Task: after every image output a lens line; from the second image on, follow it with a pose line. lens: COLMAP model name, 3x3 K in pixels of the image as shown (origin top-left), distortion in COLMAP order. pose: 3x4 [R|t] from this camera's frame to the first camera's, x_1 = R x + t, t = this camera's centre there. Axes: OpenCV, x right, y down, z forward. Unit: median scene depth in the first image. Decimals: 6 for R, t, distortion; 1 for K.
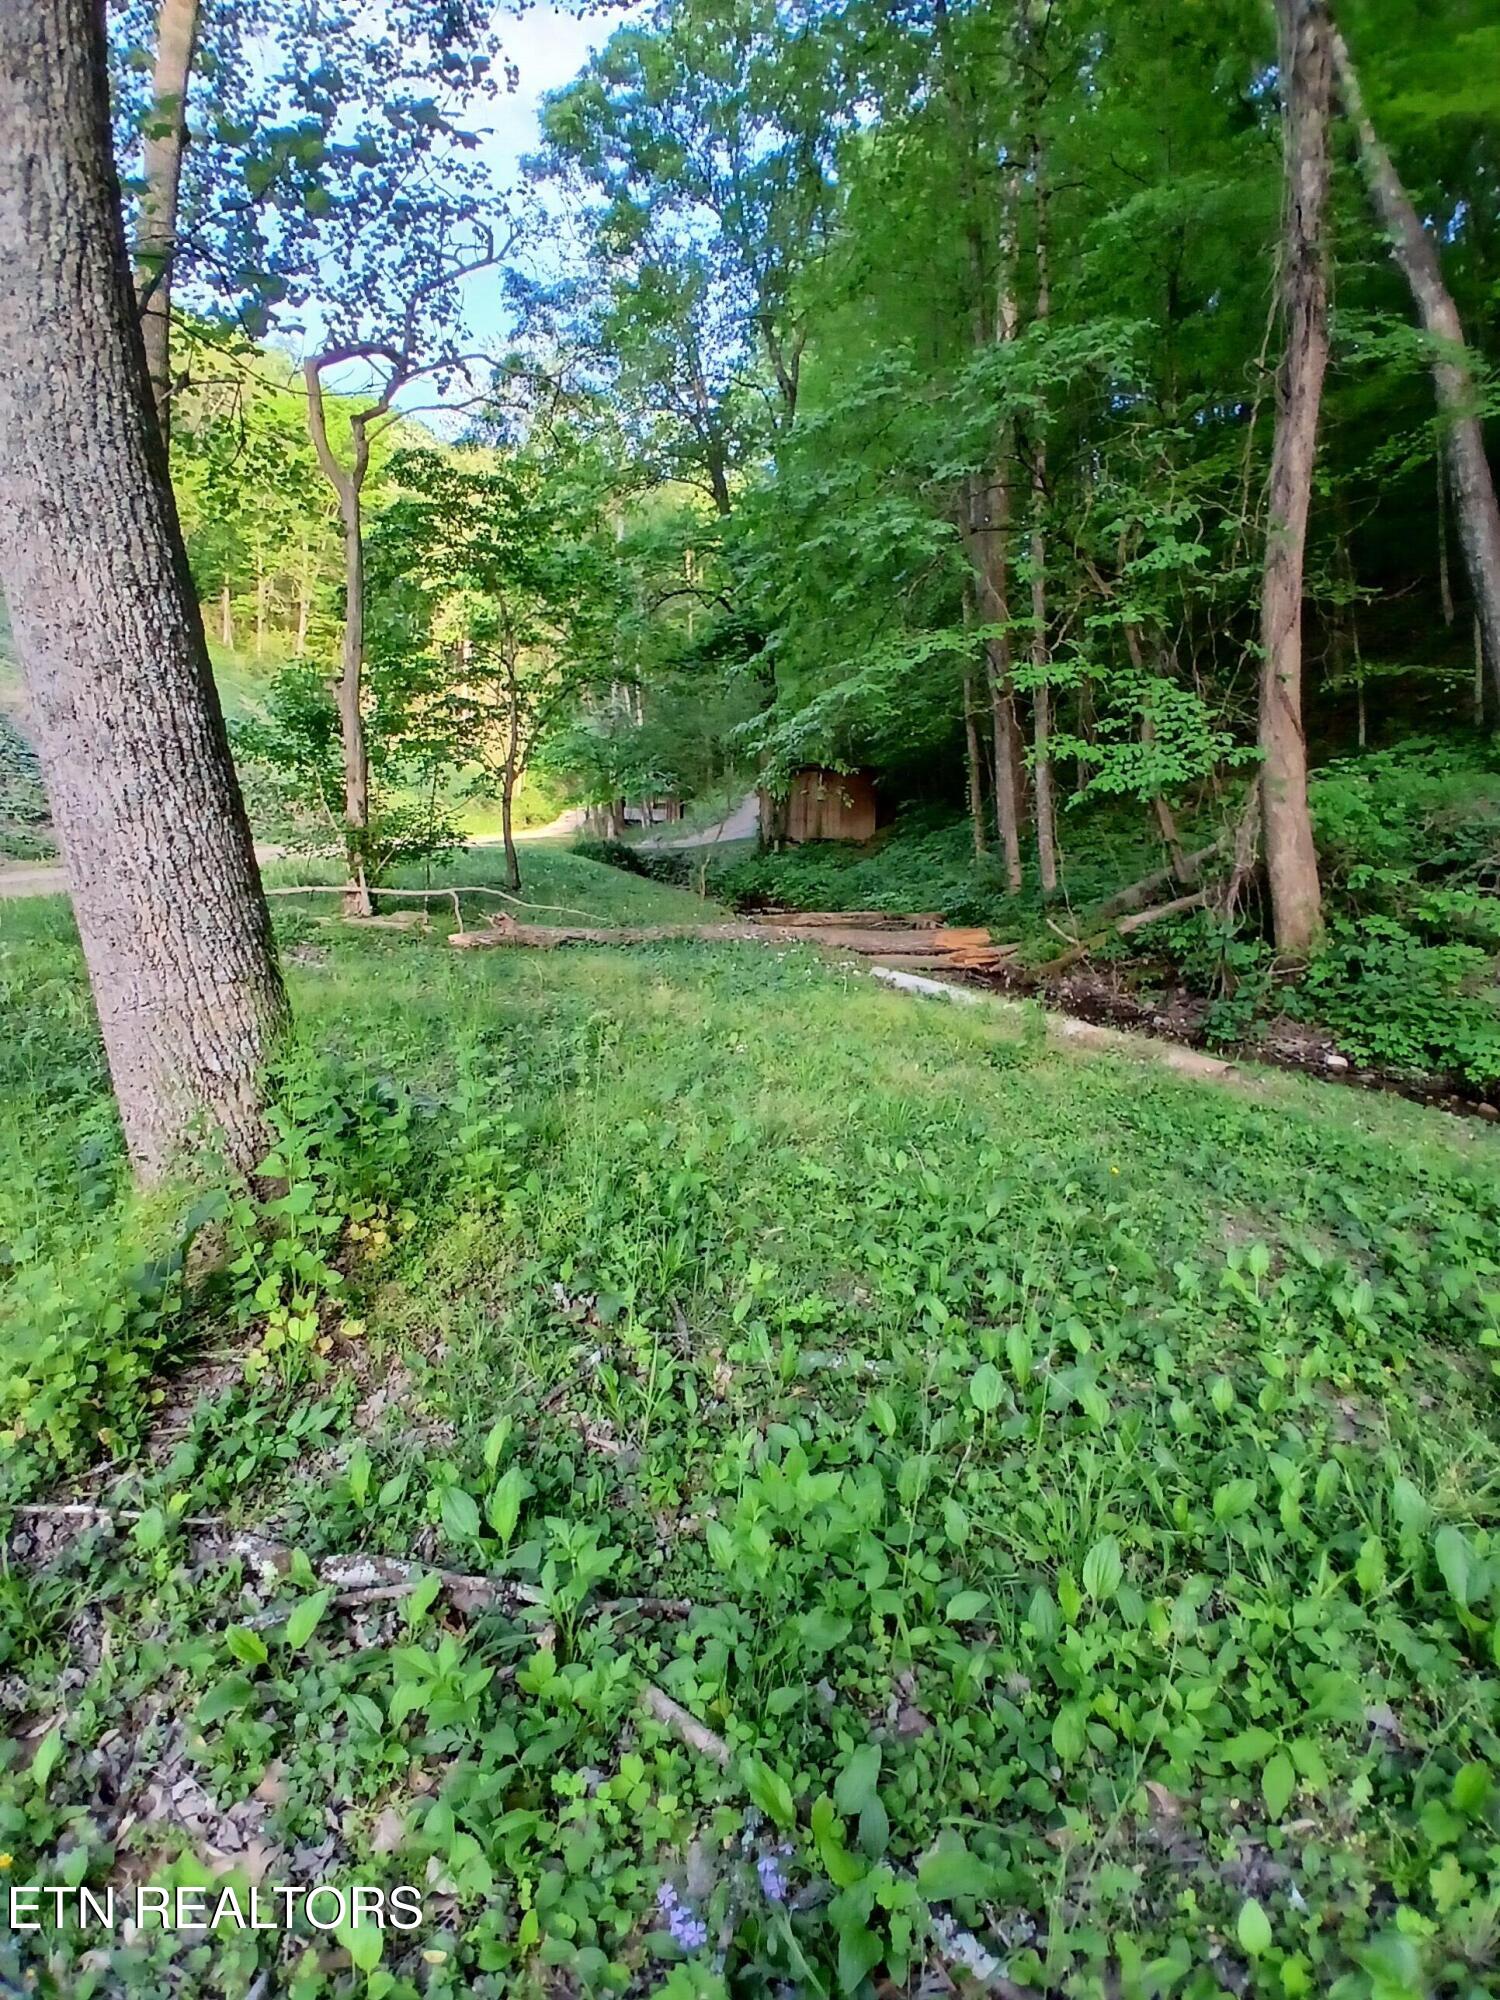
lens RADIAL K [[1018.9, 0, 695.4], [0, 1018.9, 1000.5], [0, 0, 1]] dist [-0.001814, -0.044153]
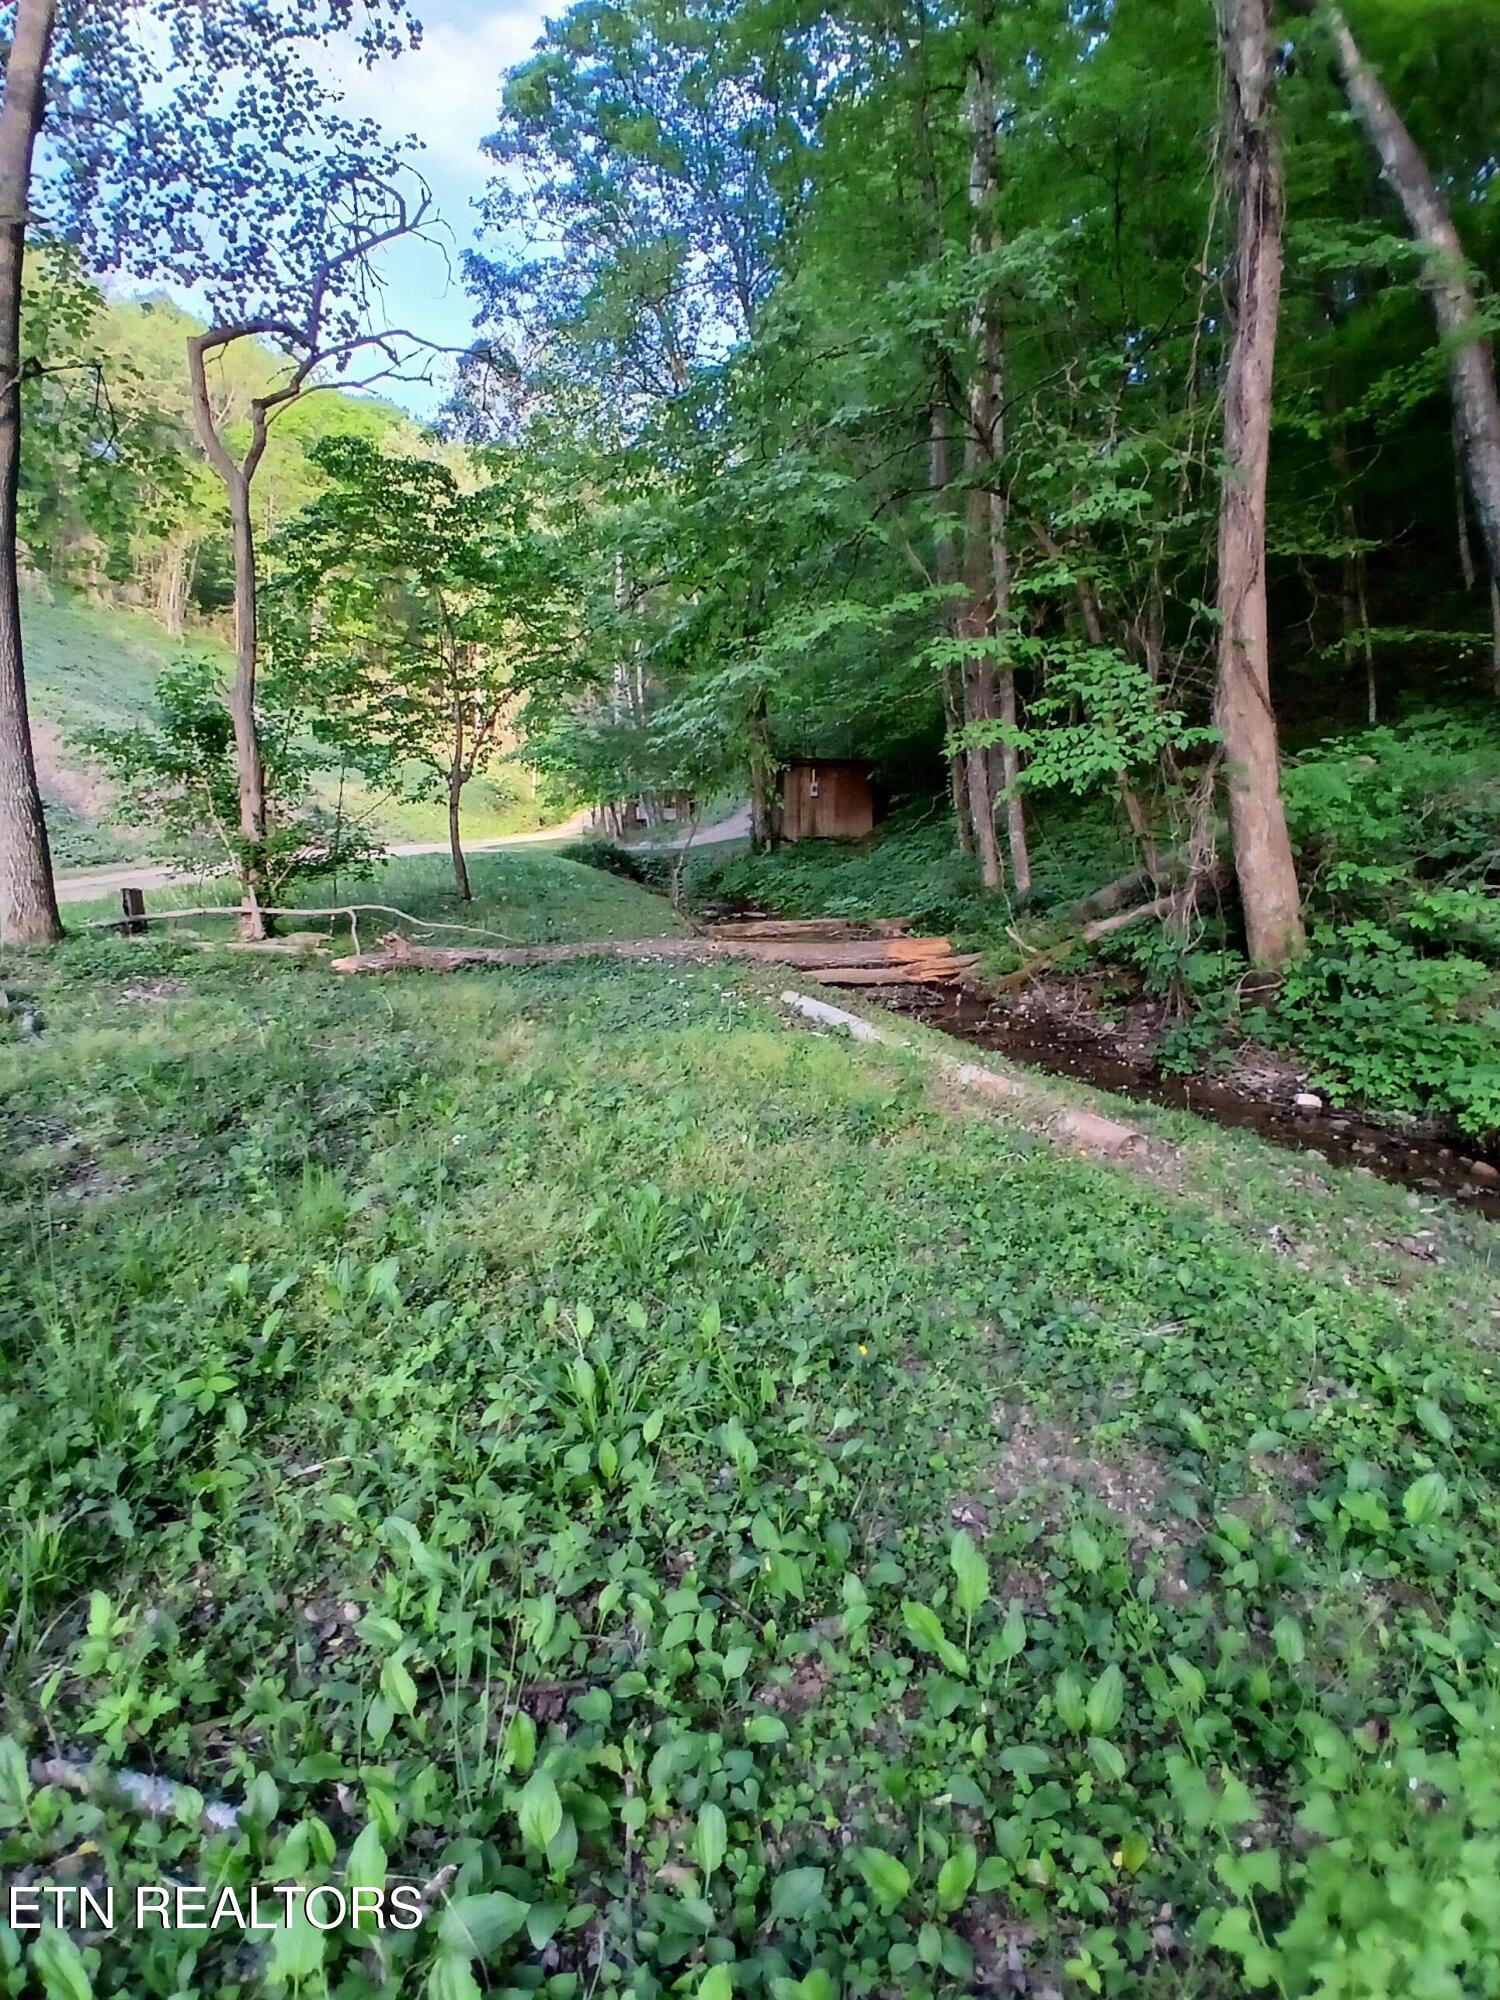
lens RADIAL K [[990.6, 0, 743.8], [0, 990.6, 993.5], [0, 0, 1]] dist [-0.011546, -0.032889]
pose [[0.999479, -0.020362, -0.025040, 0.133913], [0.020460, 0.999784, 0.003654, -0.028761], [0.024960, -0.004164, 0.999680, 0.124594]]
